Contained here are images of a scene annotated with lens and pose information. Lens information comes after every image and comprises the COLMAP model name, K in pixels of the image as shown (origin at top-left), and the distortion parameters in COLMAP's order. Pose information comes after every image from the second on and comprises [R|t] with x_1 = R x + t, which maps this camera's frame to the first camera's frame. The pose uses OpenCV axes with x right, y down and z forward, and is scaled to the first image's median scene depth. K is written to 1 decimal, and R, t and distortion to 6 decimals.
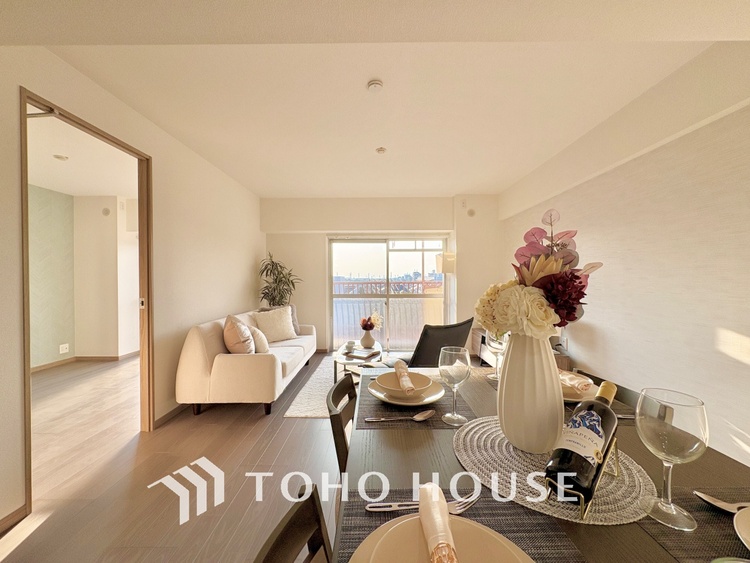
lens RADIAL K [[297.3, 0, 375.0], [0, 297.3, 281.5], [0, 0, 1]] dist [-0.002217, -0.000497]
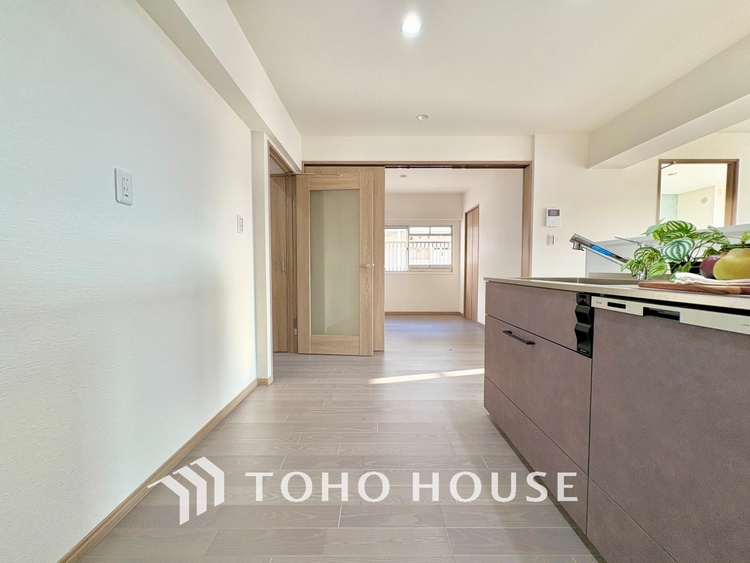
lens RADIAL K [[300.3, 0, 375.0], [0, 300.3, 281.5], [0, 0, 1]] dist [0.000726, 0.000092]
pose [[0.001608, 0.048840, -0.998805, 0.344369], [-0.008331, 0.998773, 0.048825, 0.051375], [0.999964, 0.008243, 0.002013, -0.357143]]
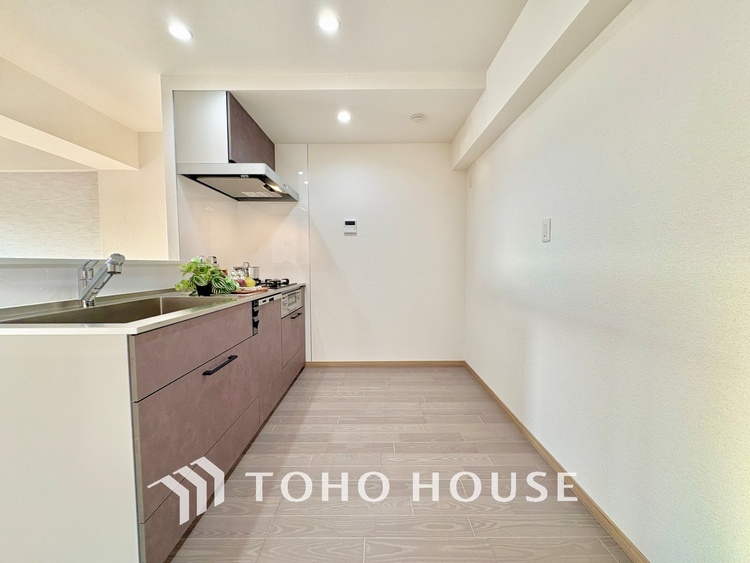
lens RADIAL K [[300.3, 0, 375.0], [0, 300.3, 281.5], [0, 0, 1]] dist [0.000726, 0.000092]
pose [[0.003829, -0.053413, 0.998565, -0.274913], [0.010094, 0.998524, 0.053372, 0.024851], [-0.999942, 0.009876, 0.004362, -0.363617]]
